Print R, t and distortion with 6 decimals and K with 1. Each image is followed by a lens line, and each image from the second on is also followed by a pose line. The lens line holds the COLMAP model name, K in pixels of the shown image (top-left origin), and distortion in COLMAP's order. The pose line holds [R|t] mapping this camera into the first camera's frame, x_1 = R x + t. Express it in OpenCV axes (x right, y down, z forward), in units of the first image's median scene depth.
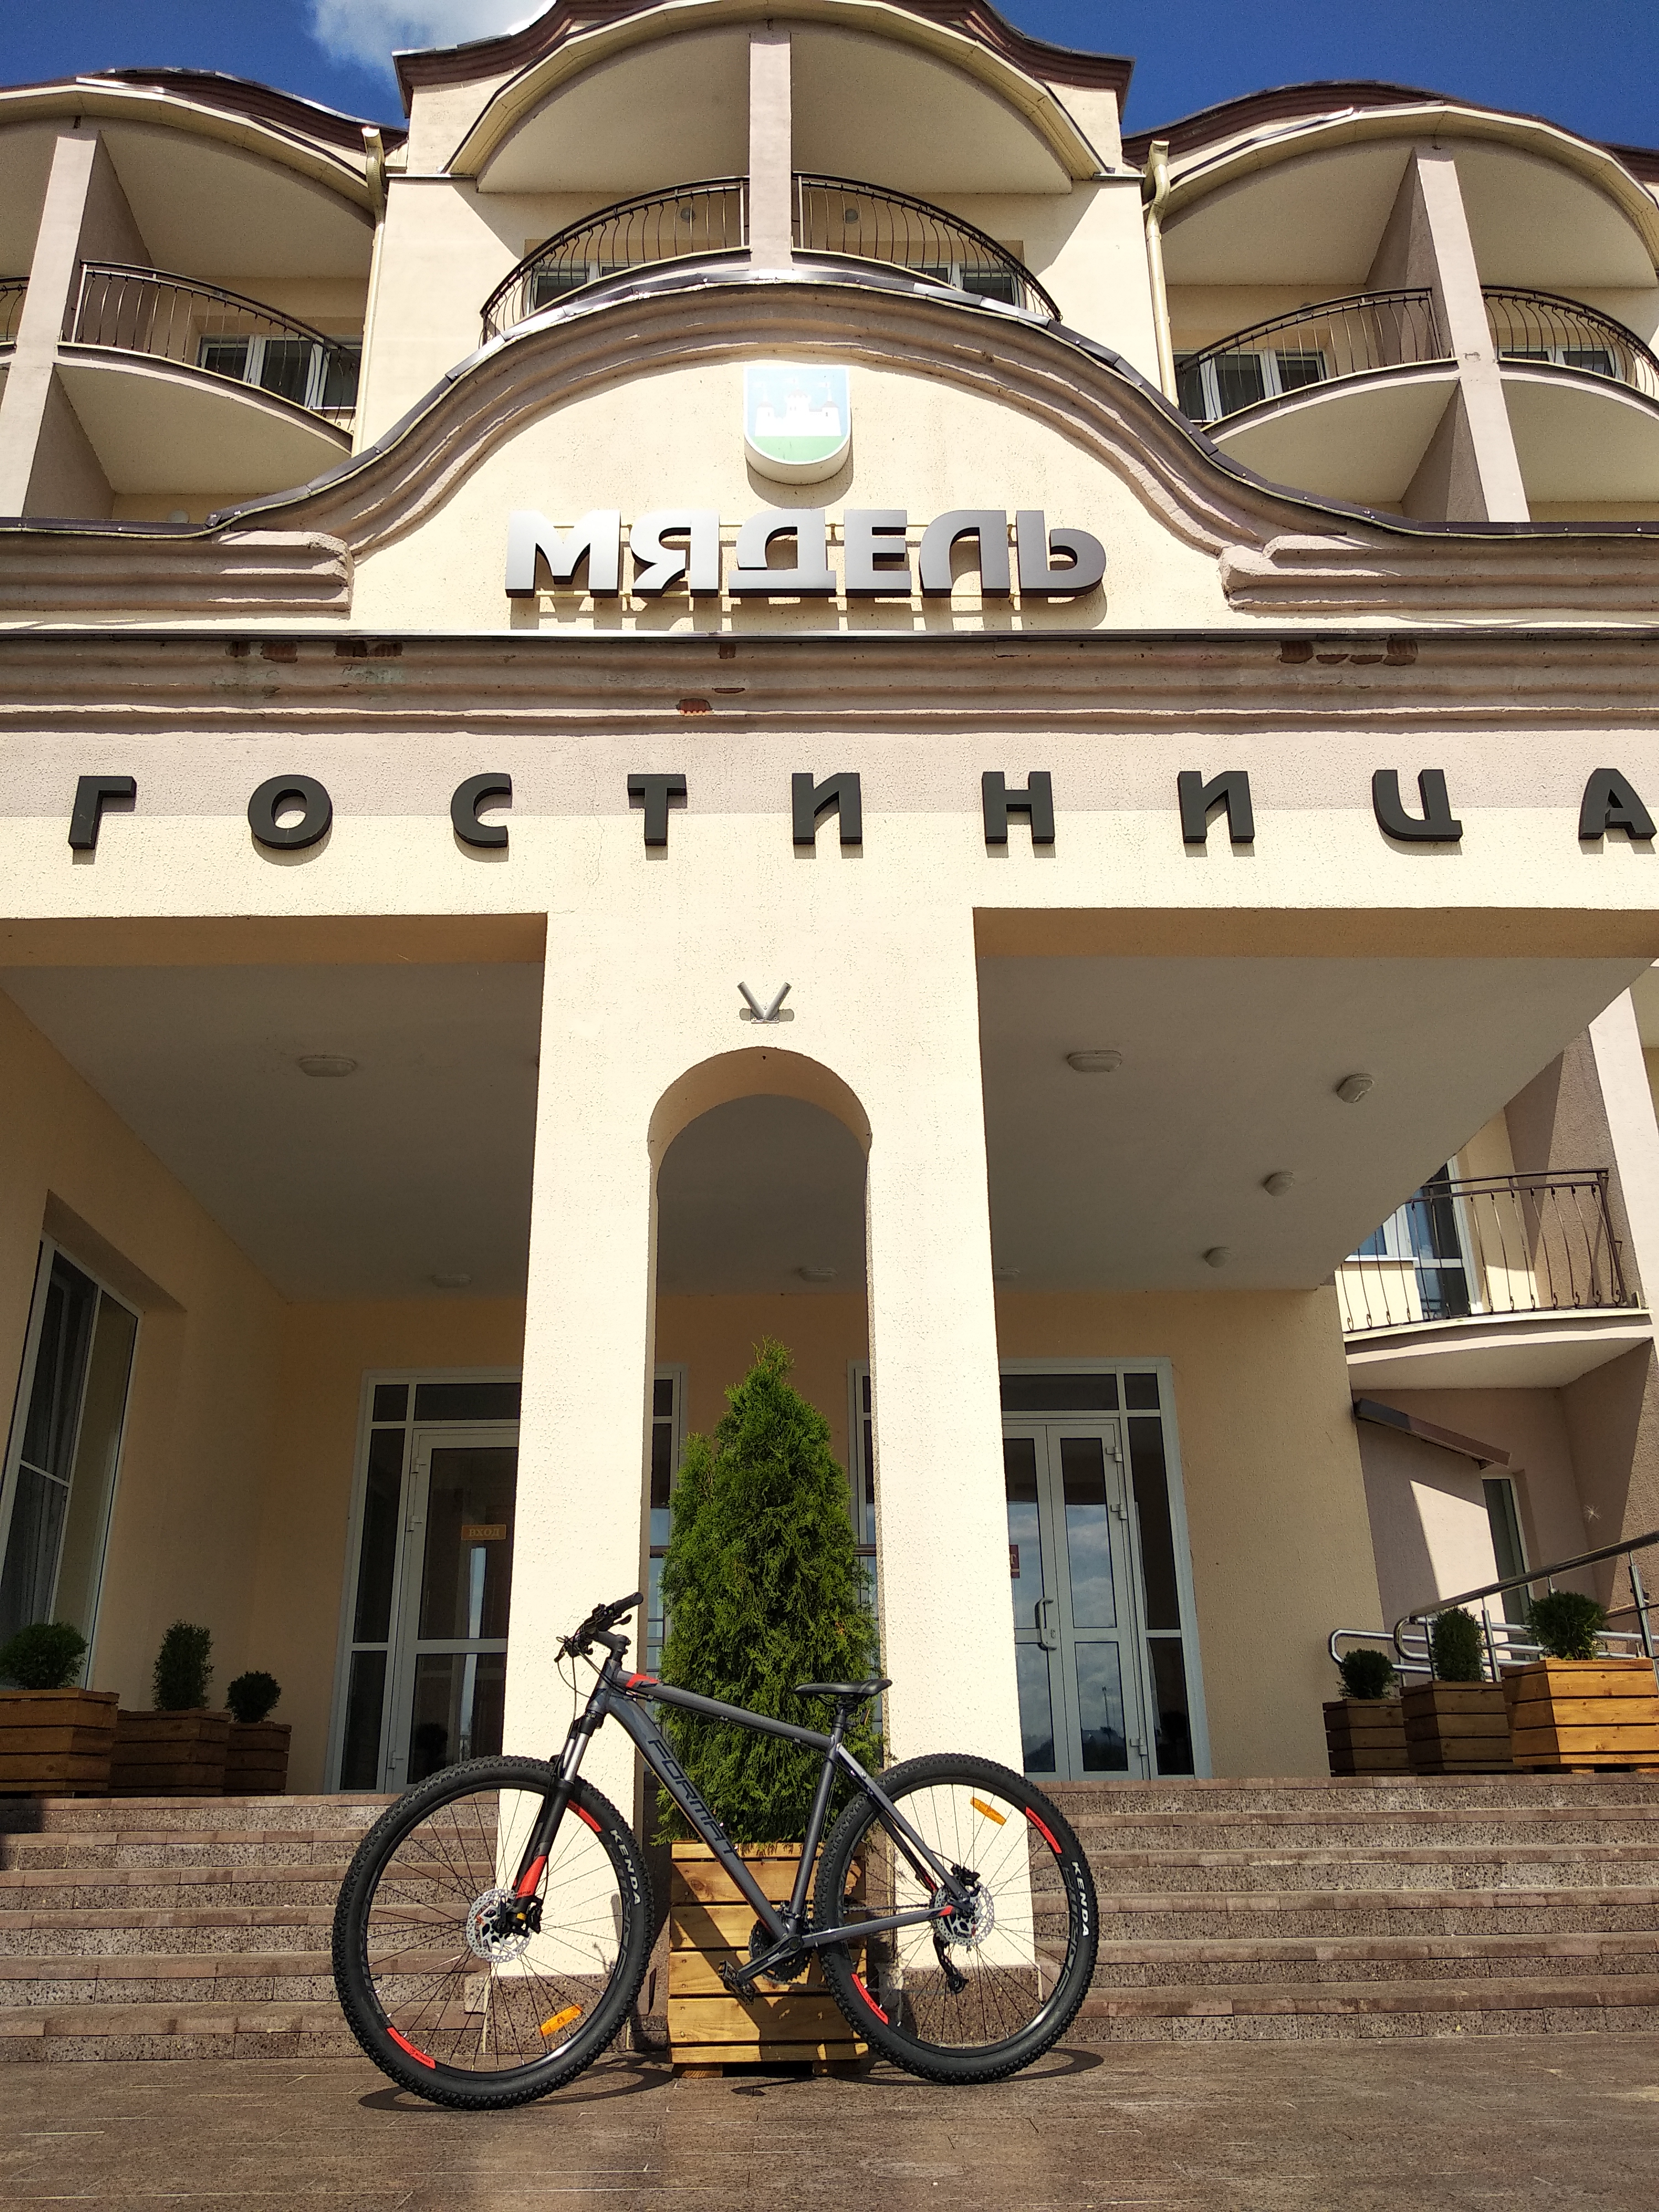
lens RADIAL K [[1700.4, 0, 814.0], [0, 1700.4, 1103.5], [0, 0, 1]] dist [0.044759, -0.084558]
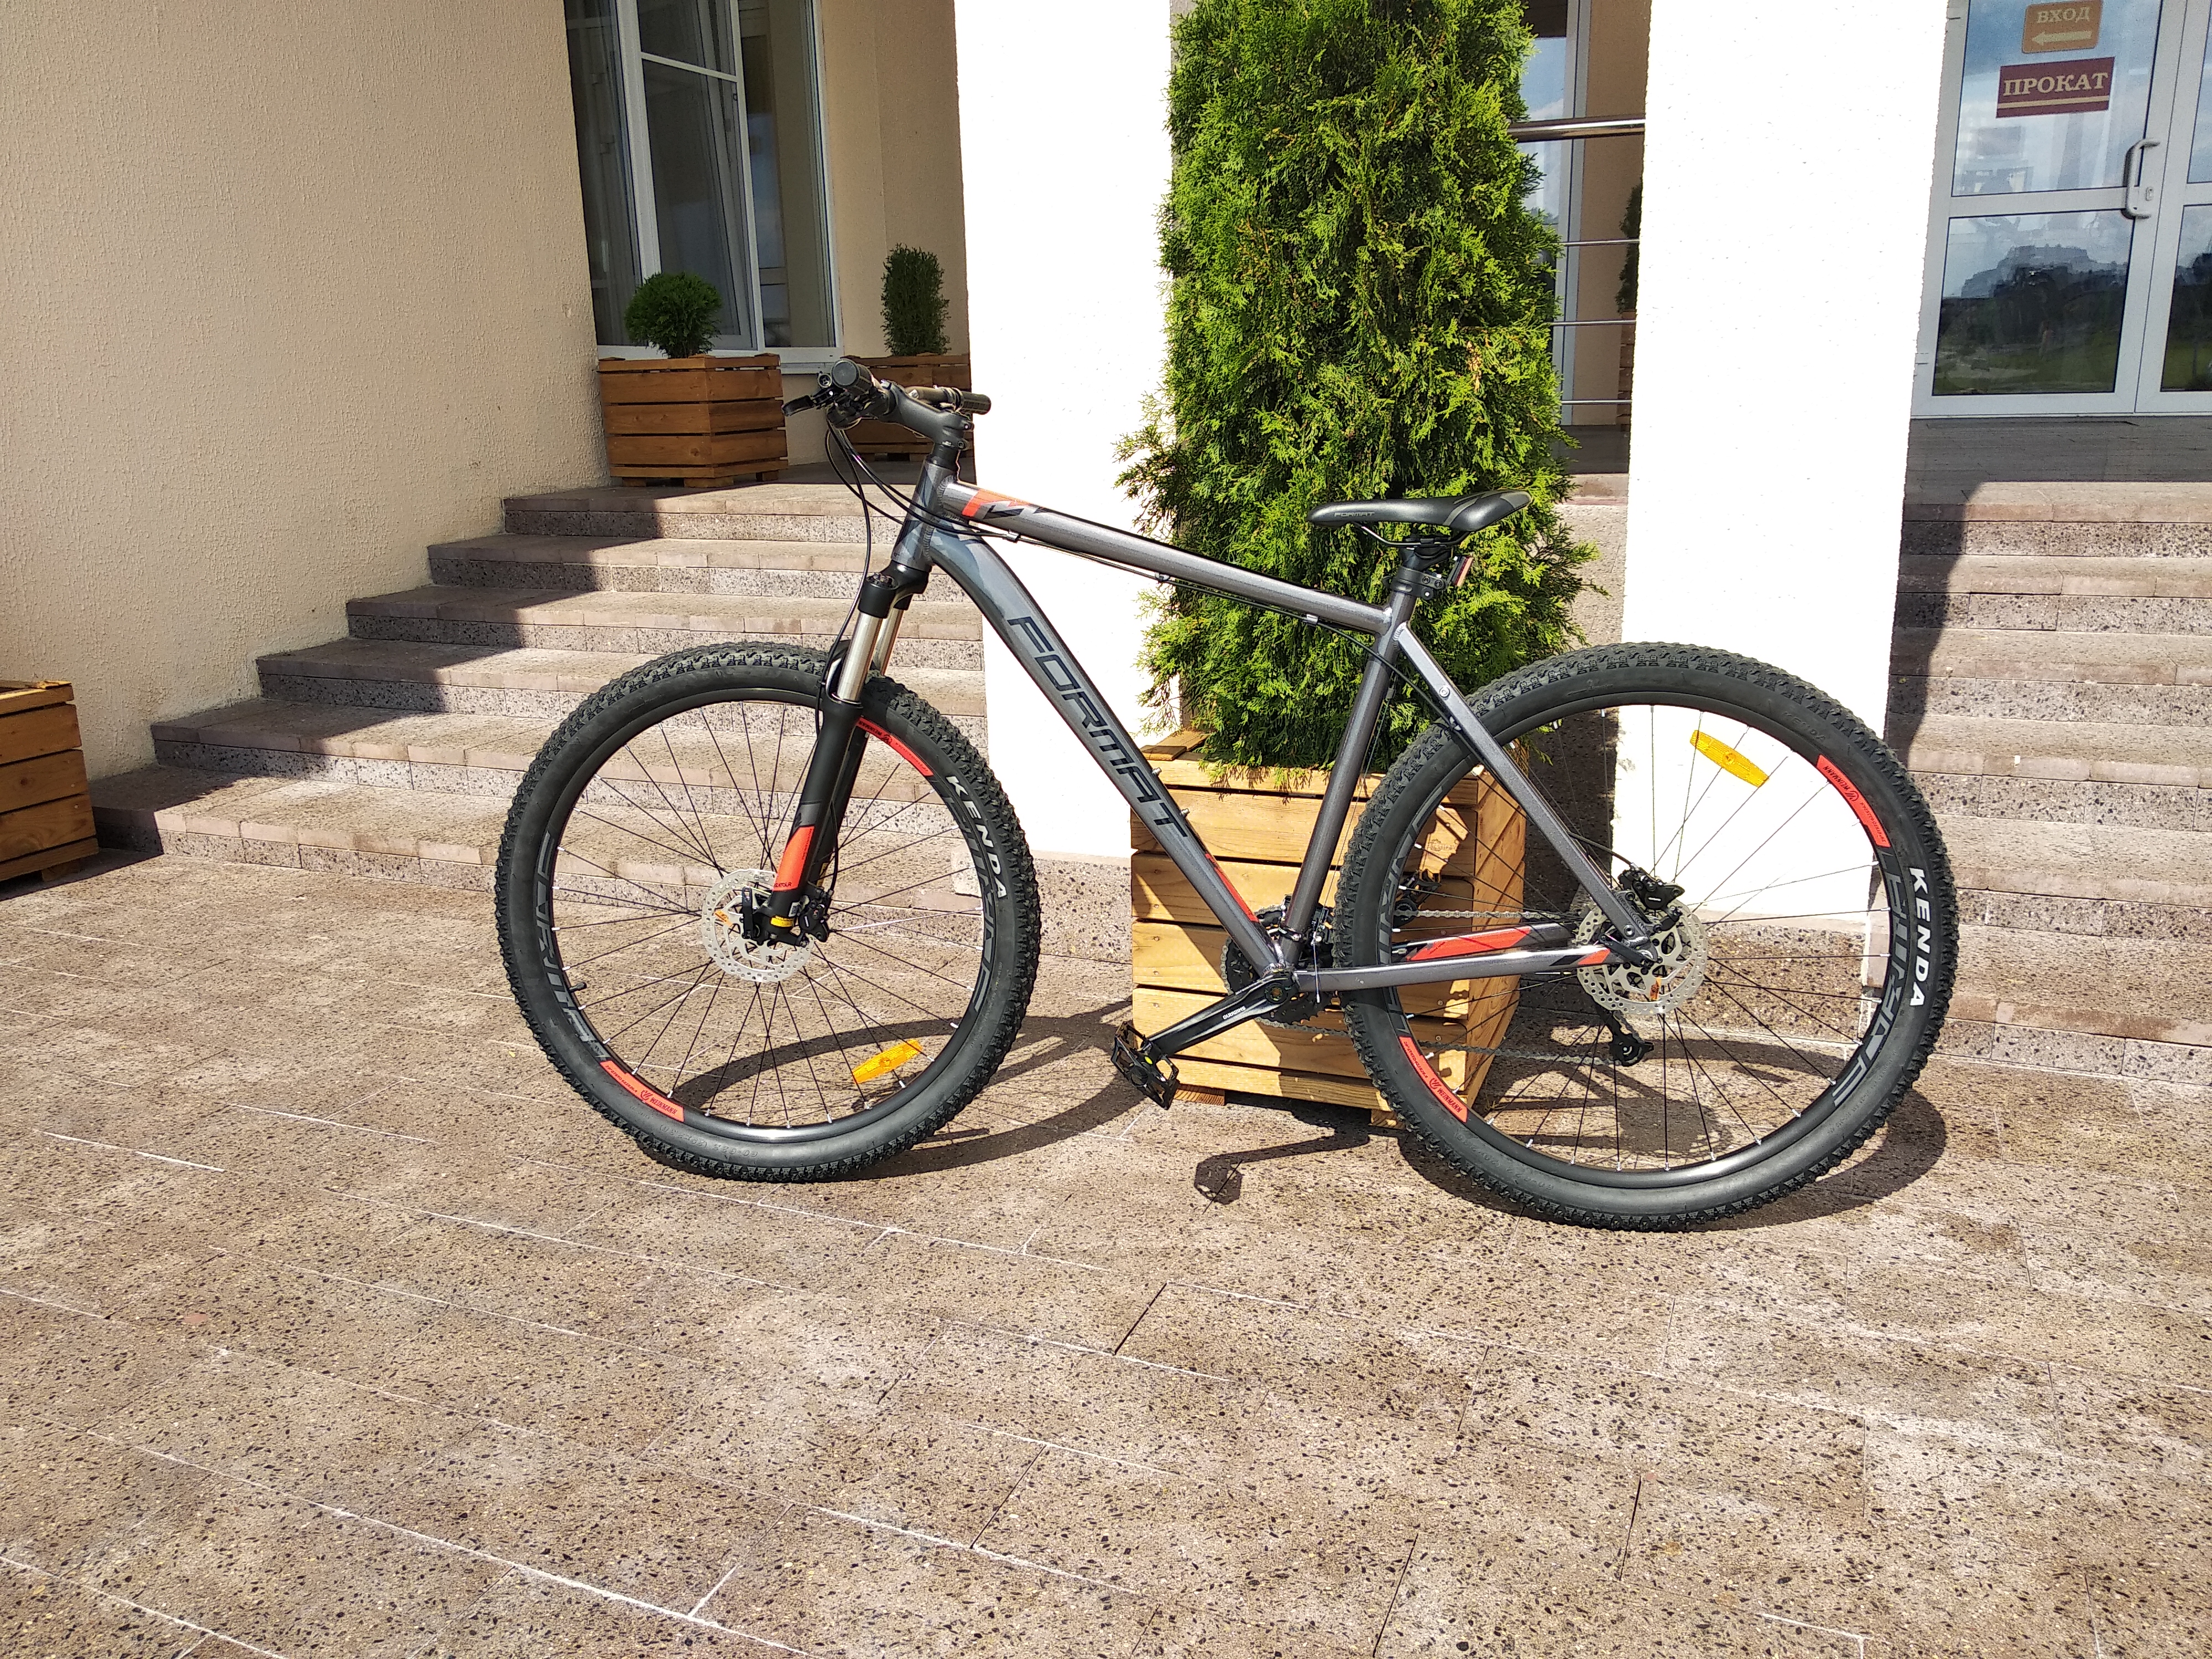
lens RADIAL K [[1700.4, 0, 1111.9], [0, 1700.4, 832.9], [0, 0, 1]] dist [0.044759, -0.084558]
pose [[0.916573, 0.096850, -0.387962, 0.090859], [0.166110, 0.790329, 0.589736, 0.086978], [0.363733, -0.604980, 0.708306, 0.413574]]
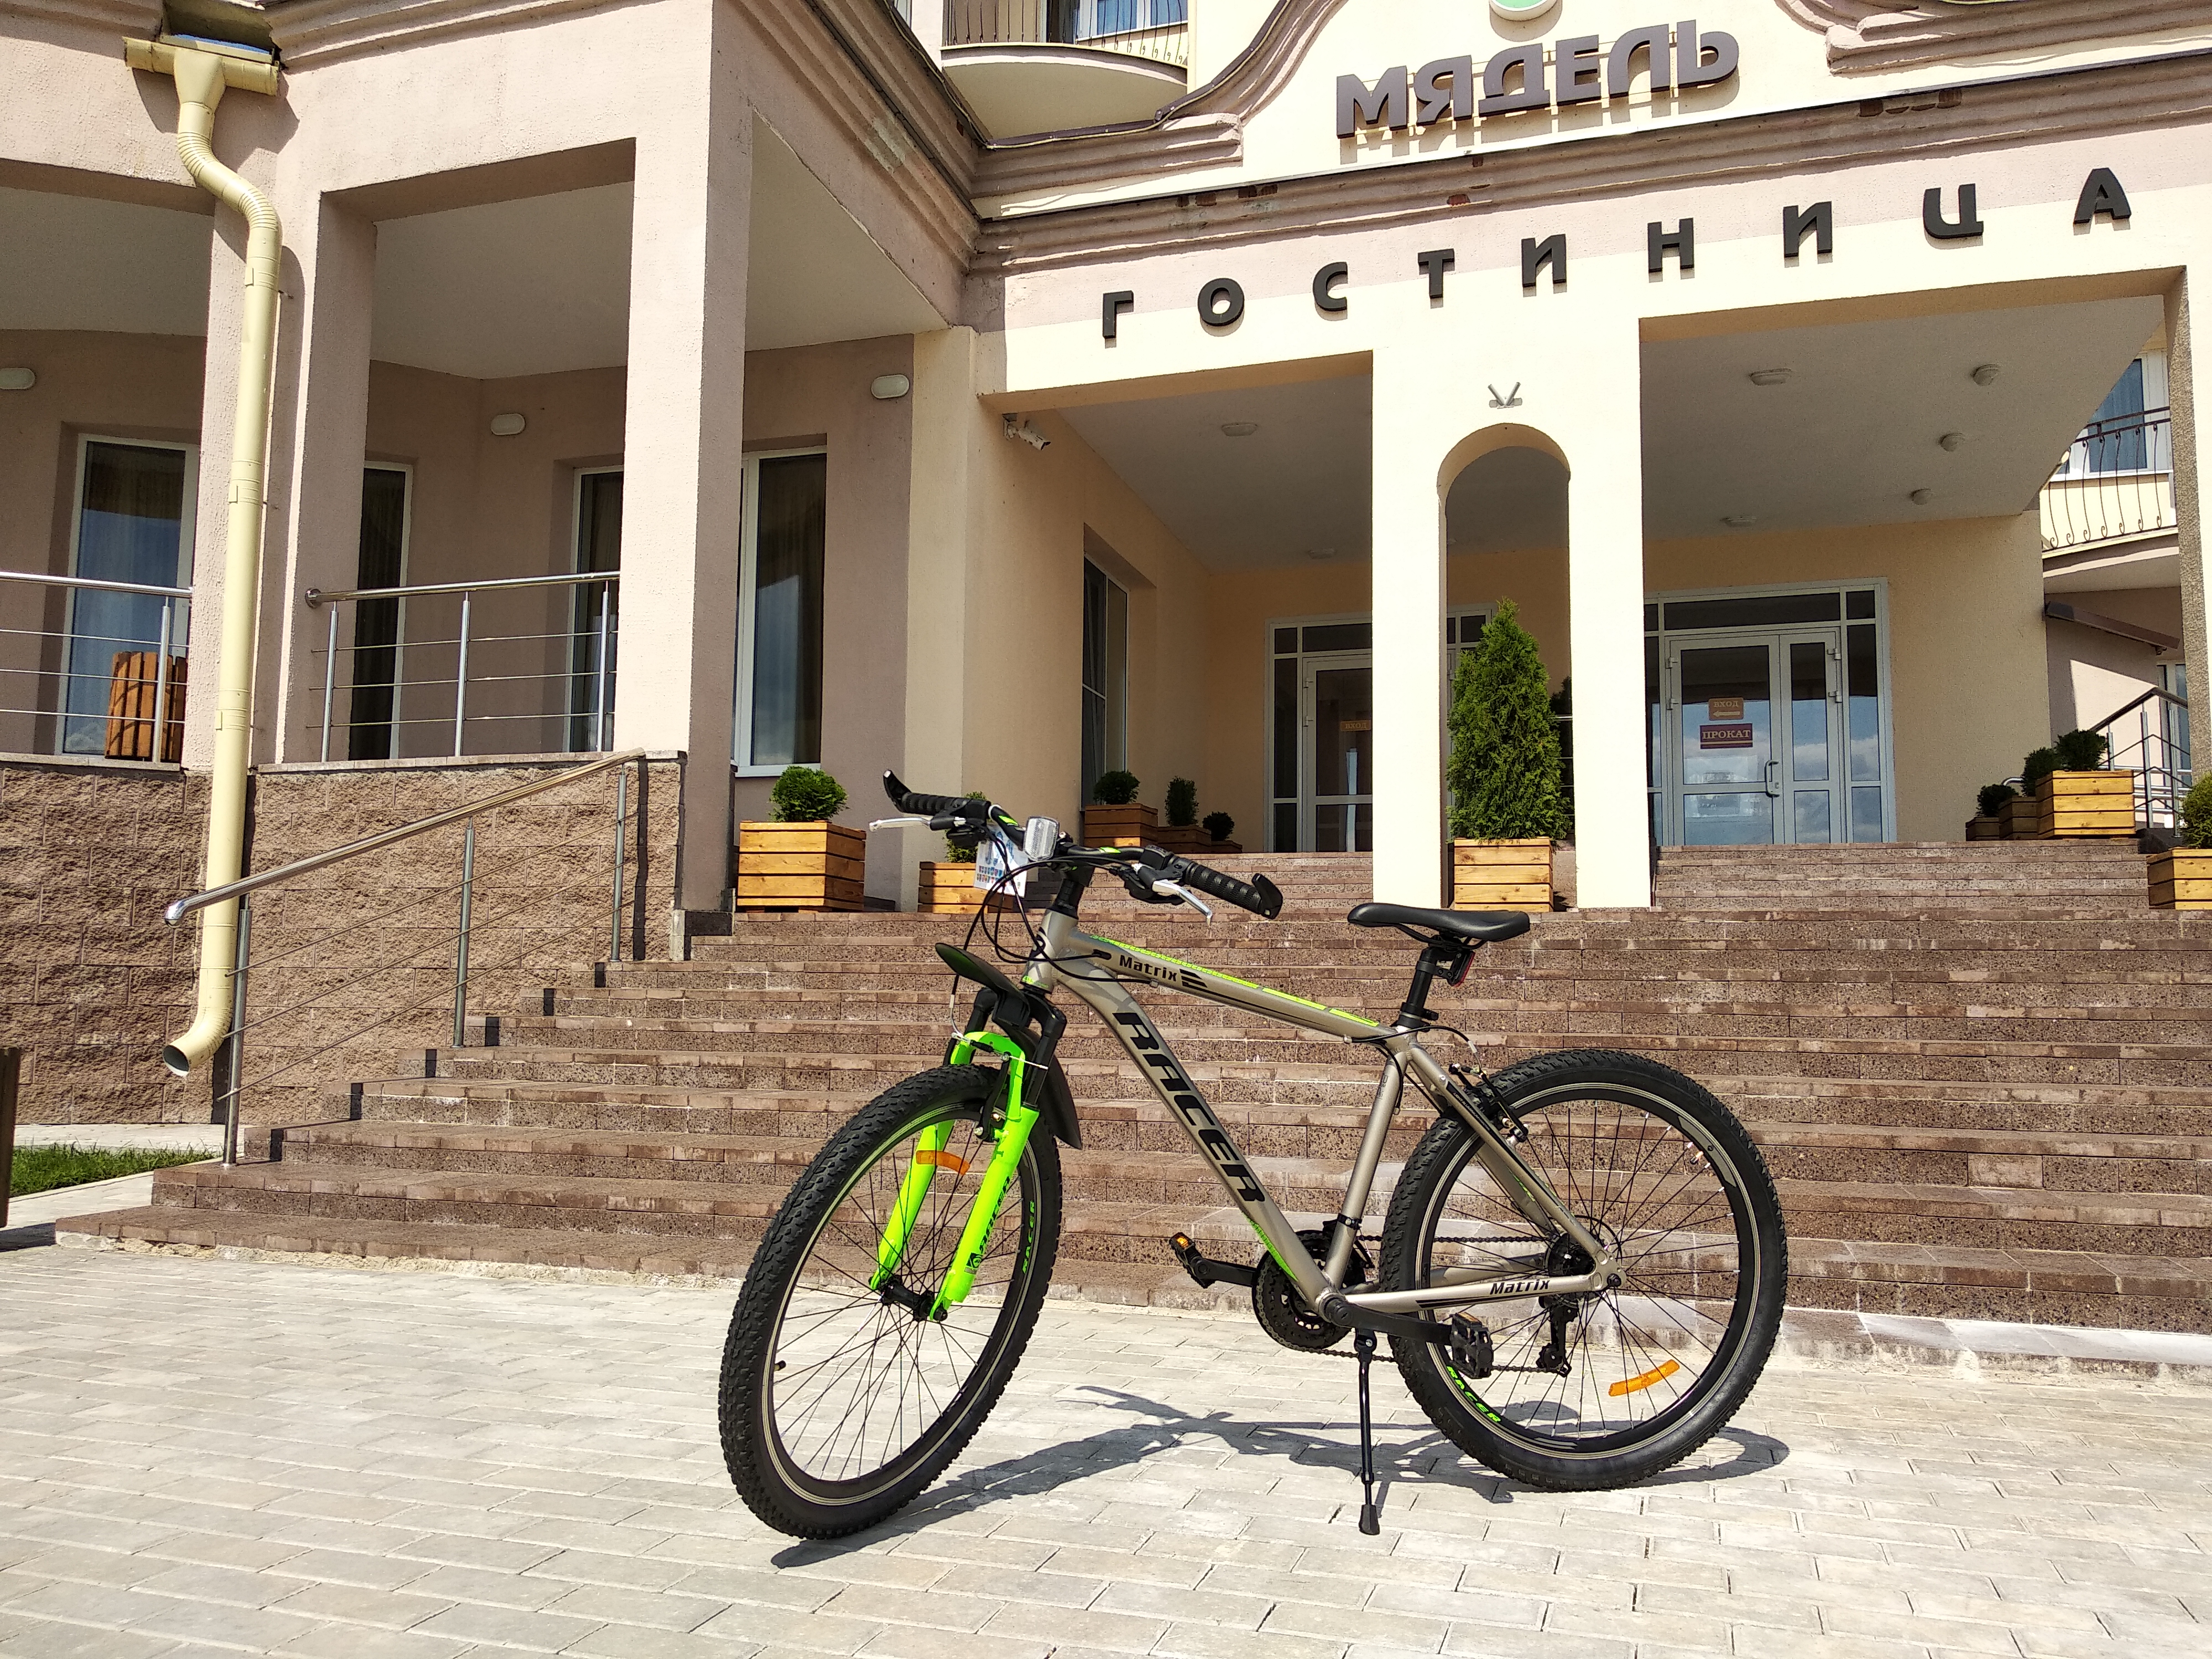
lens RADIAL K [[1700.4, 0, 1097.8], [0, 1700.4, 834.9], [0, 0, 1]] dist [0.044759, -0.084558]
pose [[0.944514, -0.006291, -0.328410, 0.135288], [0.100349, 0.957543, 0.270263, -0.132655], [0.312766, -0.288222, 0.905044, -0.736690]]
